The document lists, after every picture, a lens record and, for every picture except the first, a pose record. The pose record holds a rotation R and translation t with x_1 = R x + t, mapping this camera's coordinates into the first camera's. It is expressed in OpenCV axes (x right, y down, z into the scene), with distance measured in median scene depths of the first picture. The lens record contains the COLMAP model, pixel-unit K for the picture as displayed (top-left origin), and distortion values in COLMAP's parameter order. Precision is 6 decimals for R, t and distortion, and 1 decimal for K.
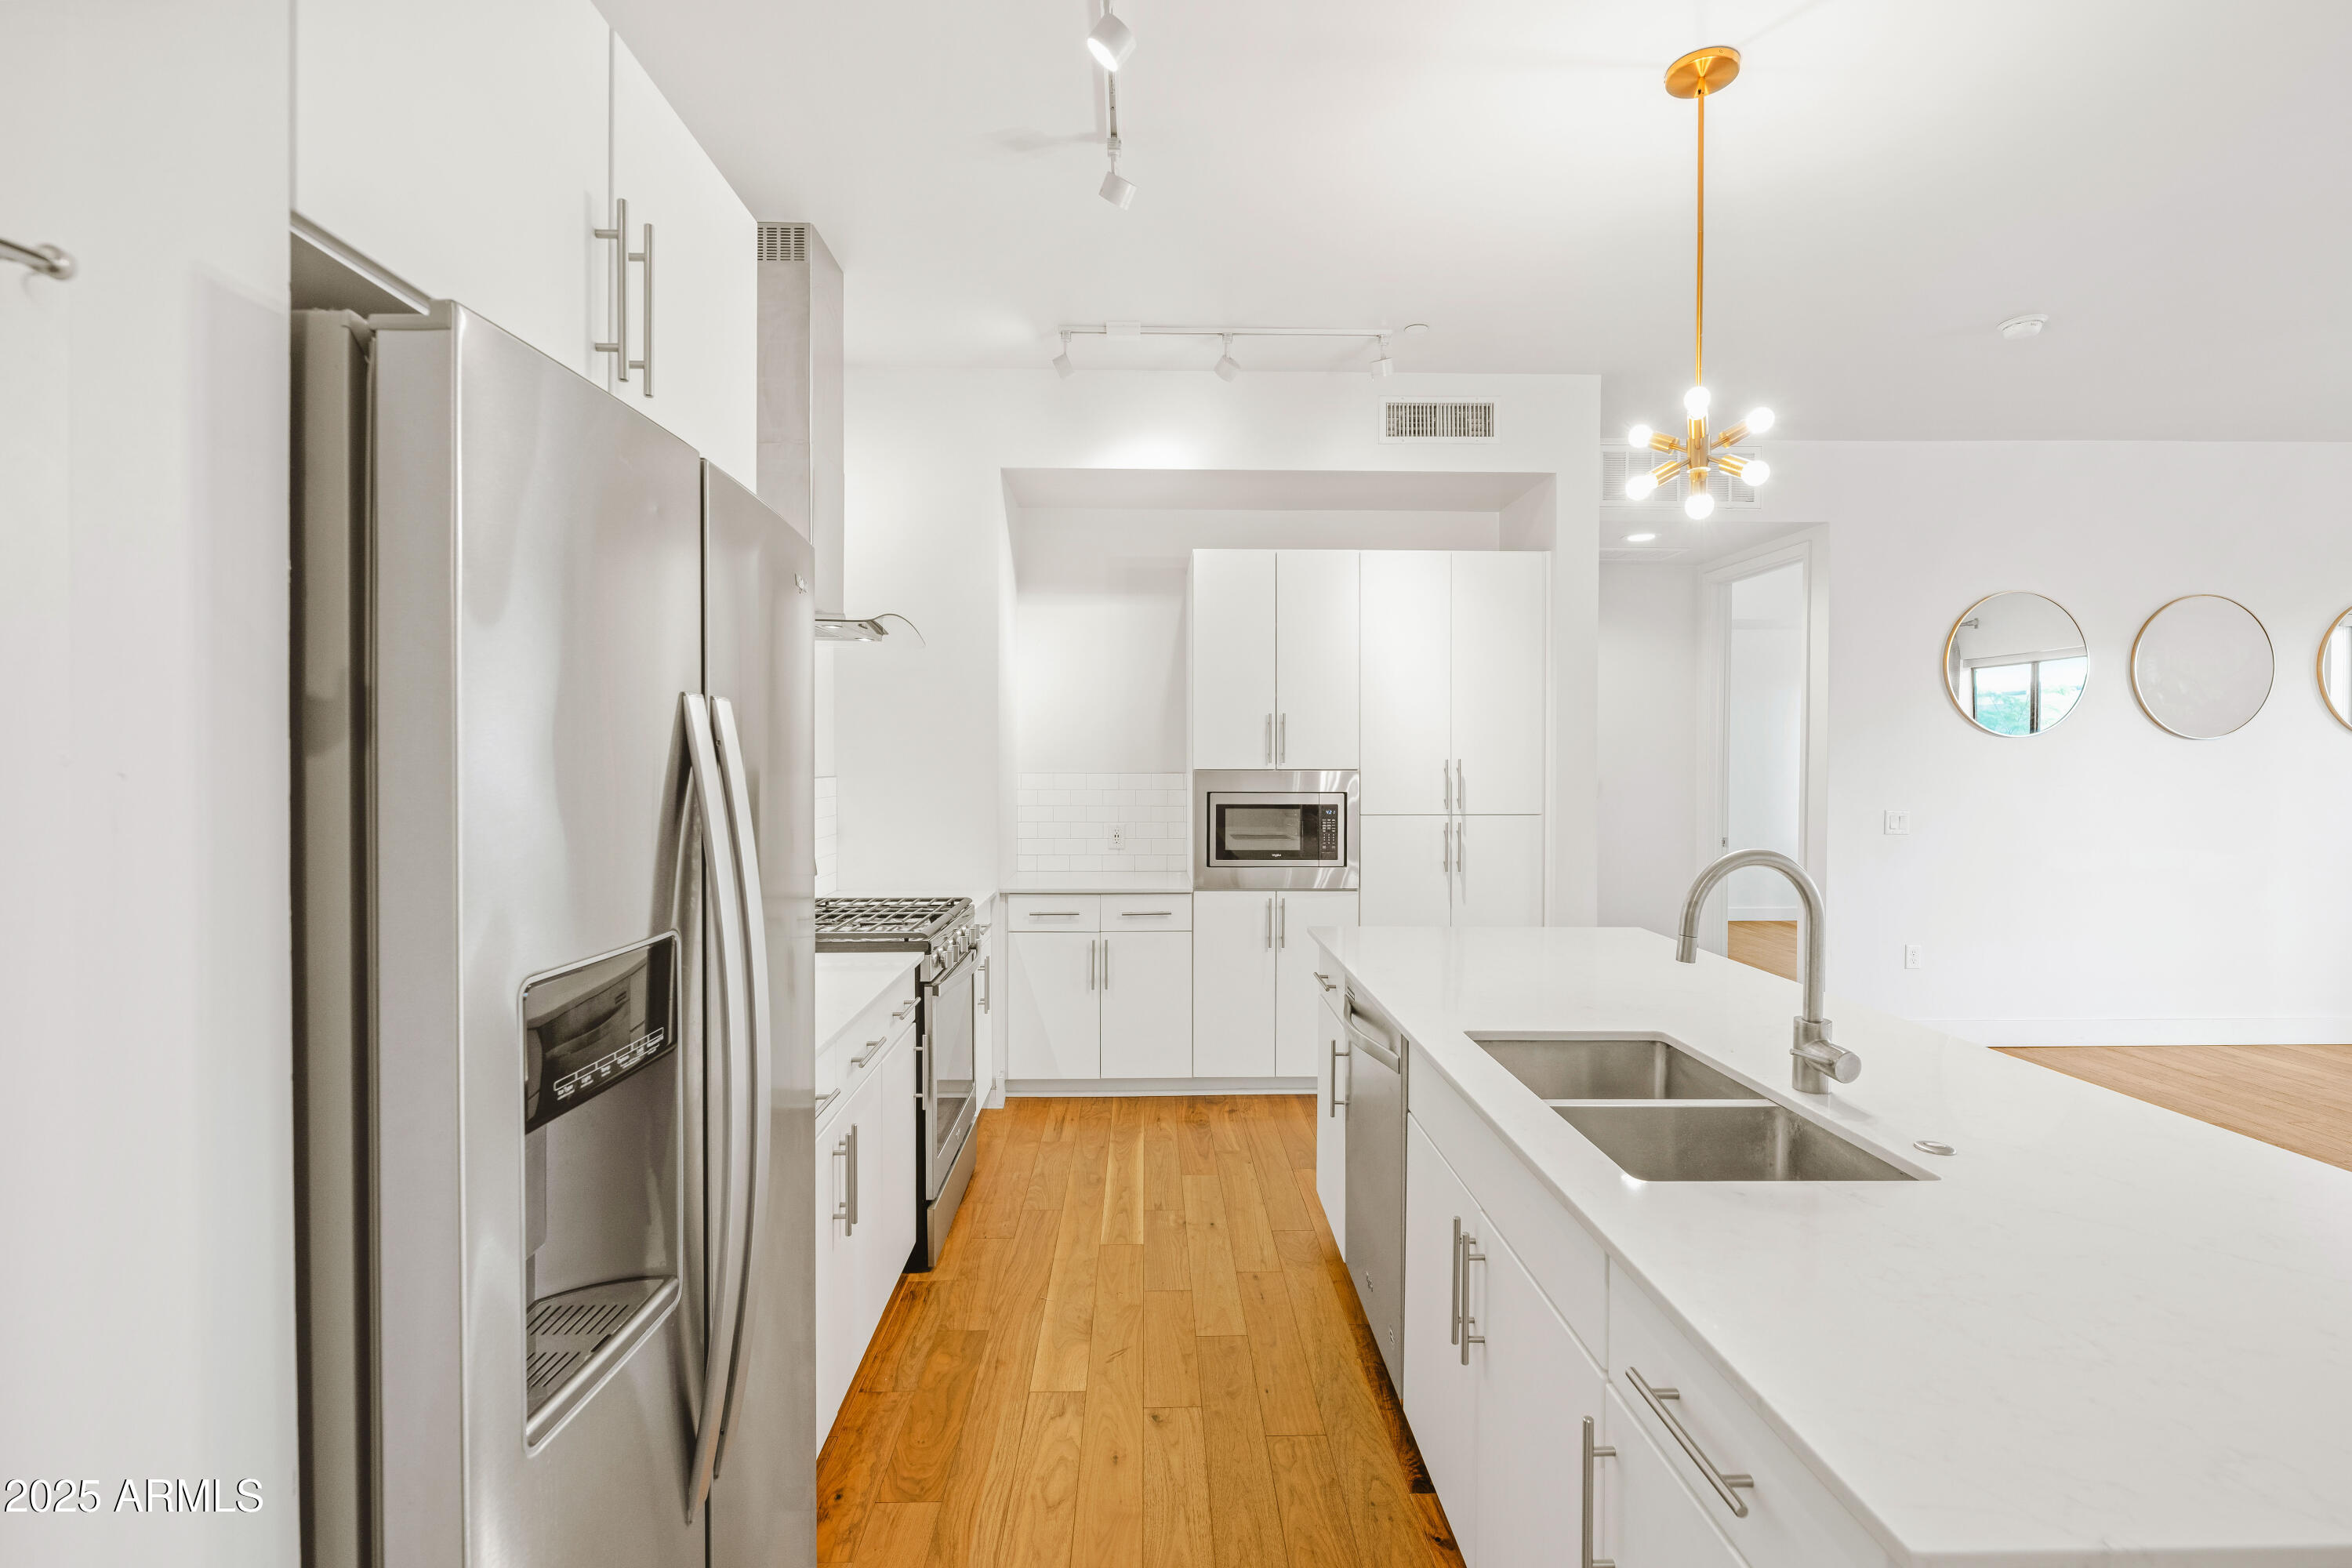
lens RADIAL K [[1063.9, 0, 1145.6], [0, 1063.9, 771.6], [0, 0, 1]] dist [0.000543, -0.000388]
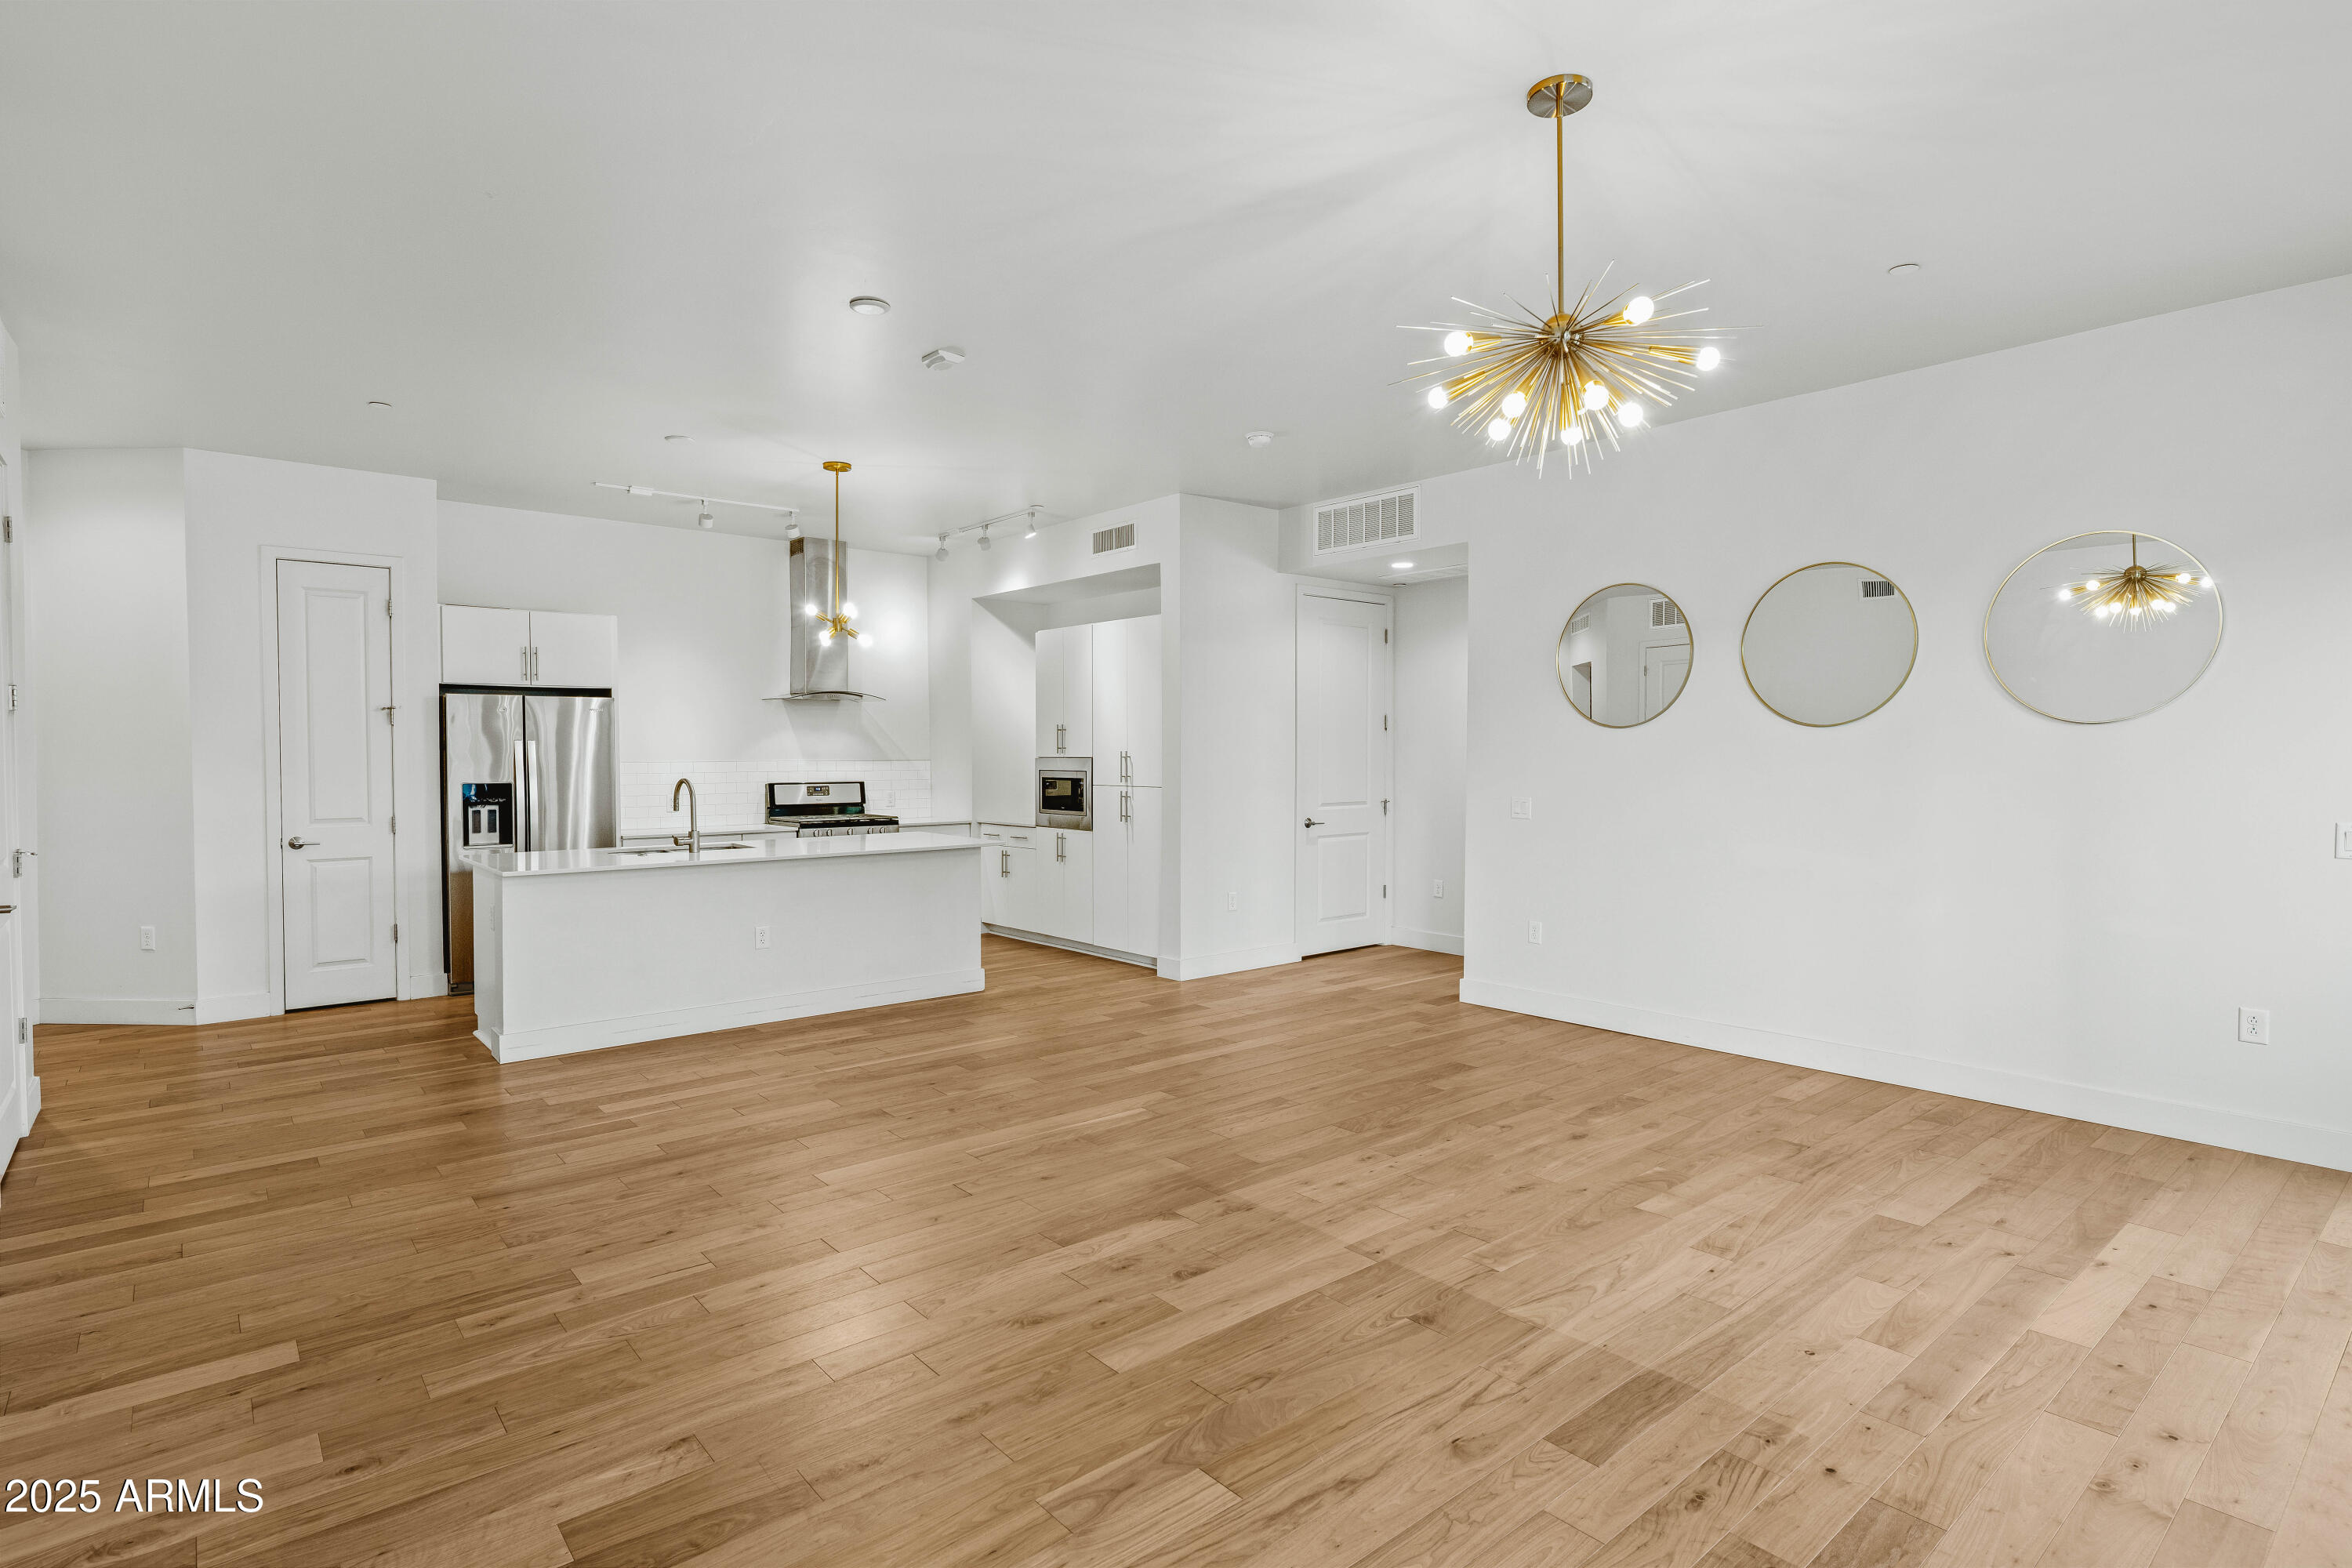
lens RADIAL K [[1182.3, 0, 1176.0], [0, 1182.3, 784.0], [0, 0, 1]] dist [0.001370, 0.000361]
pose [[0.638924, 0.018045, -0.769058, 1.928016], [-0.001219, 0.999747, 0.022444, -0.001675], [0.769269, -0.013402, 0.638785, -0.077822]]
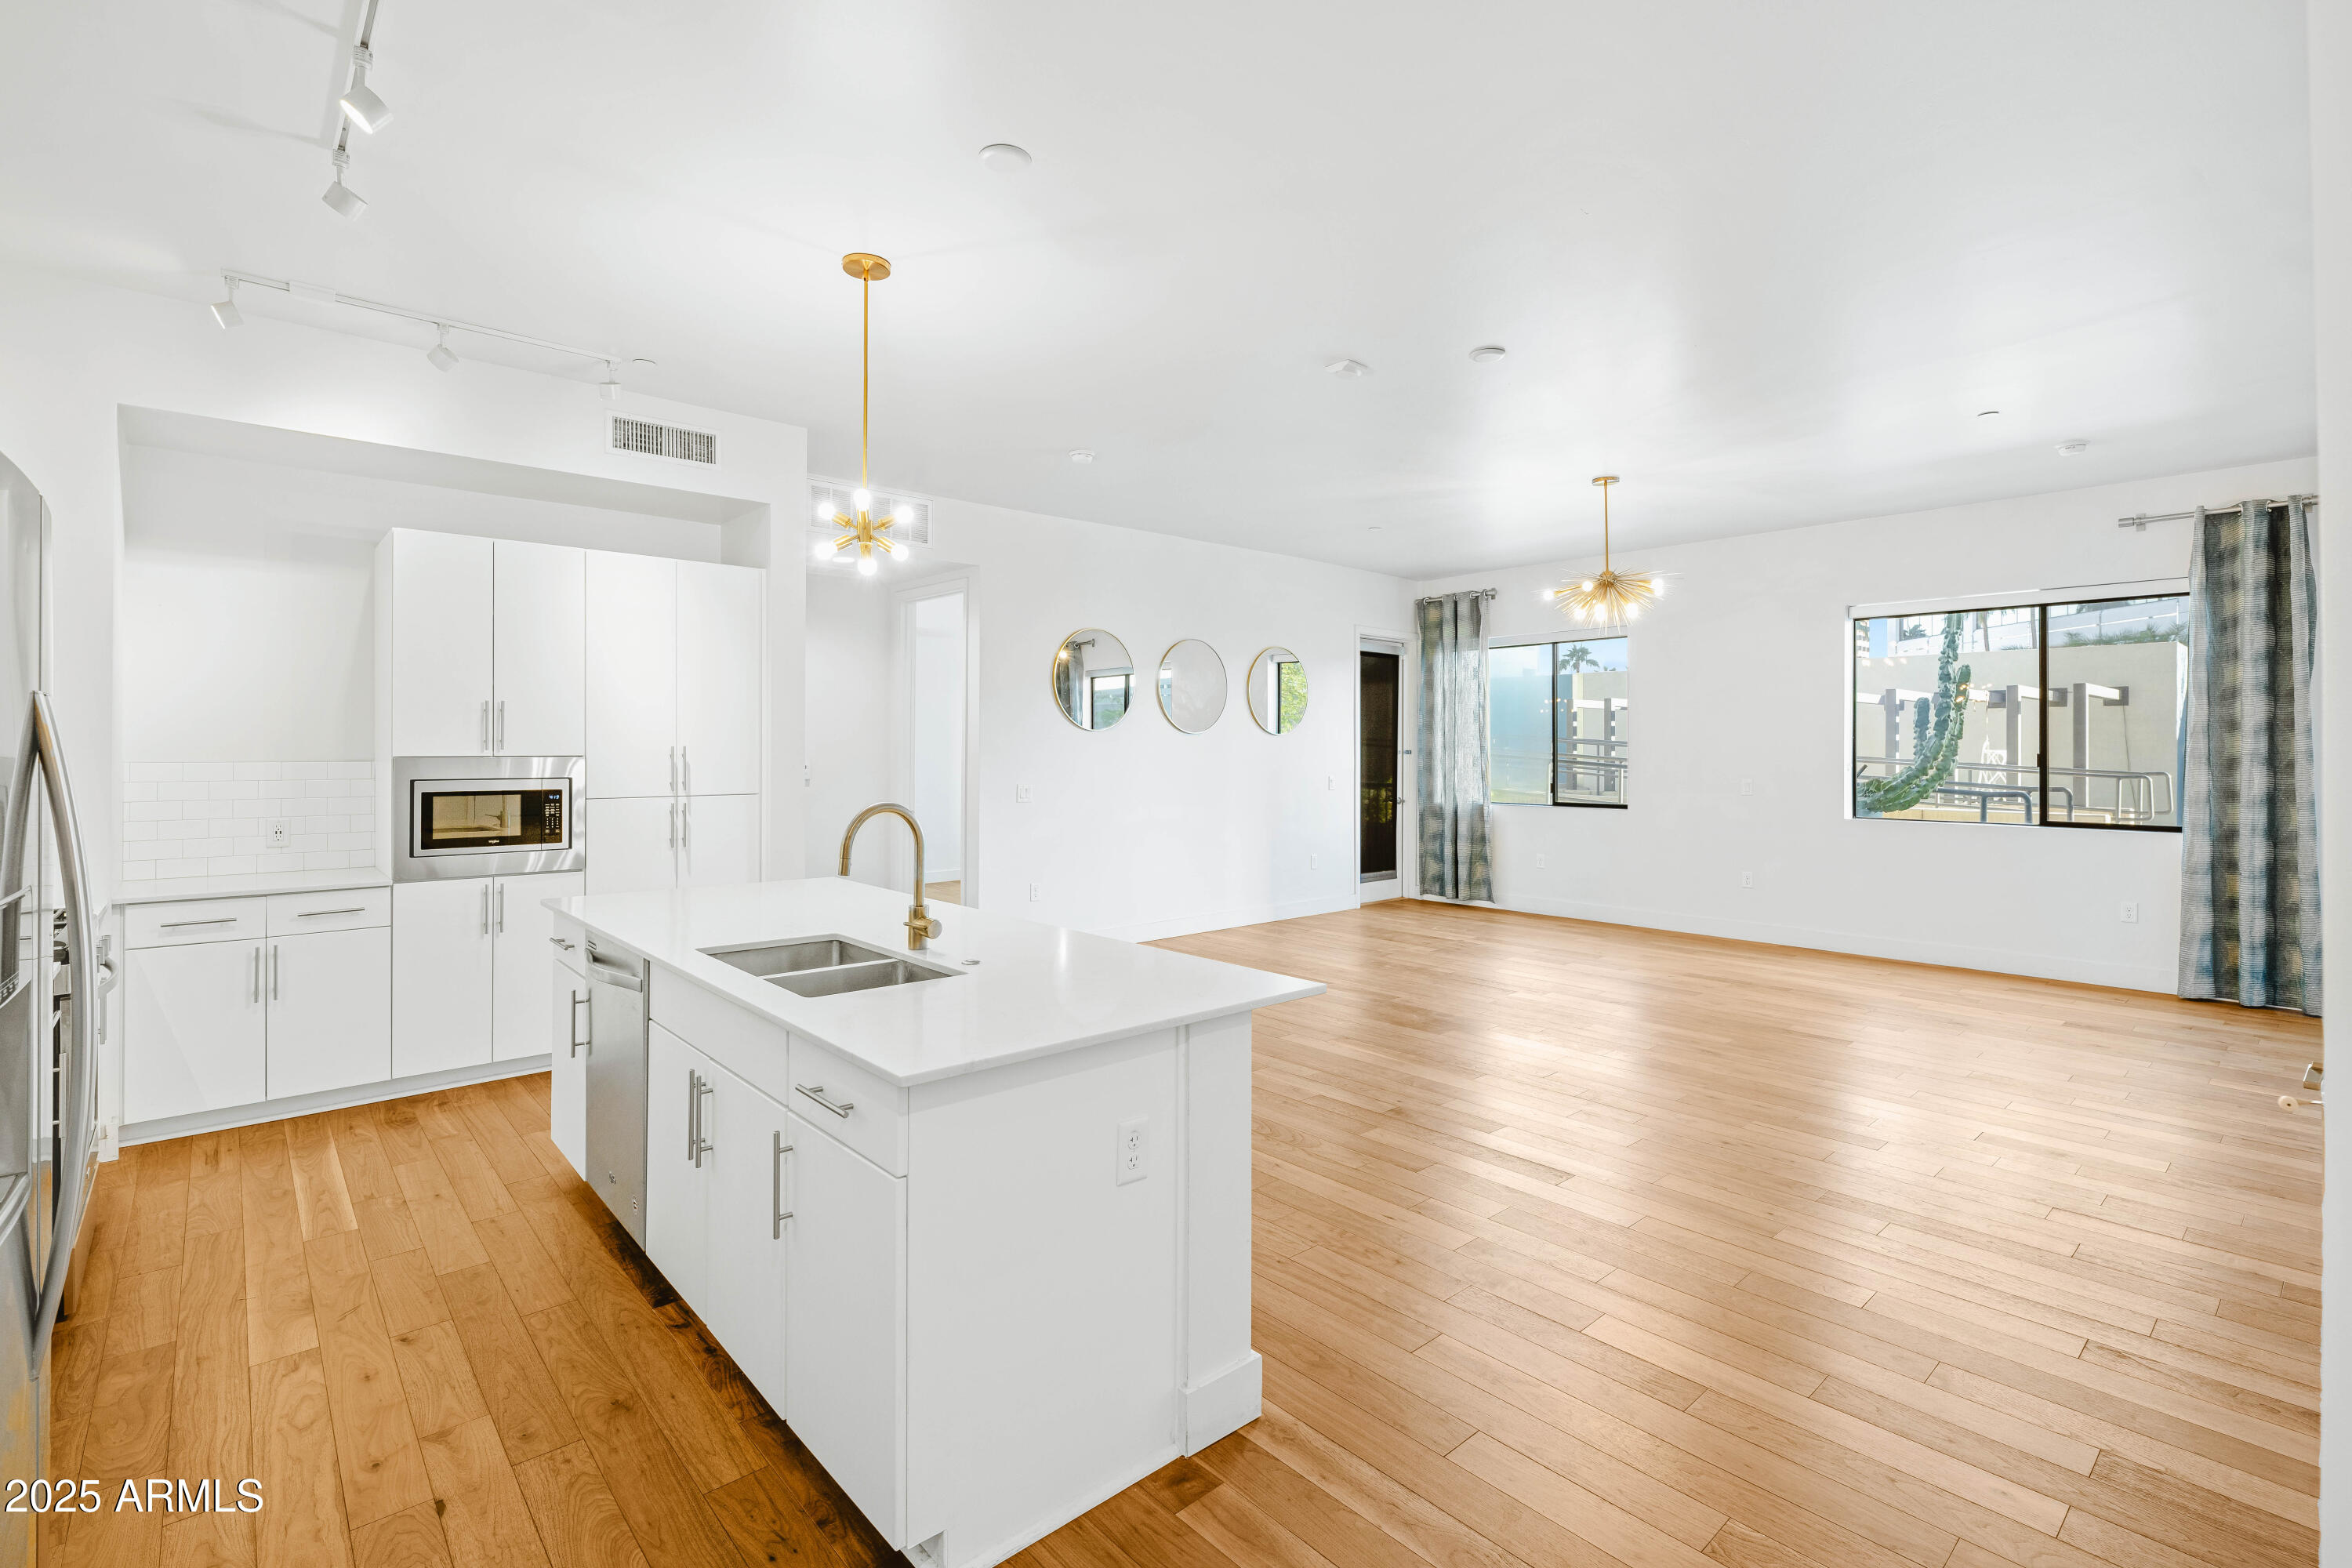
lens RADIAL K [[1090.3, 0, 1175.1], [0, 1090.3, 742.7], [0, 0, 1]] dist [0.000941, -0.000235]
pose [[0.754302, 0.002421, 0.656523, -0.078318], [0.007133, 0.999904, -0.011883, 0.002259], [-0.656489, 0.013646, 0.754212, -0.232031]]
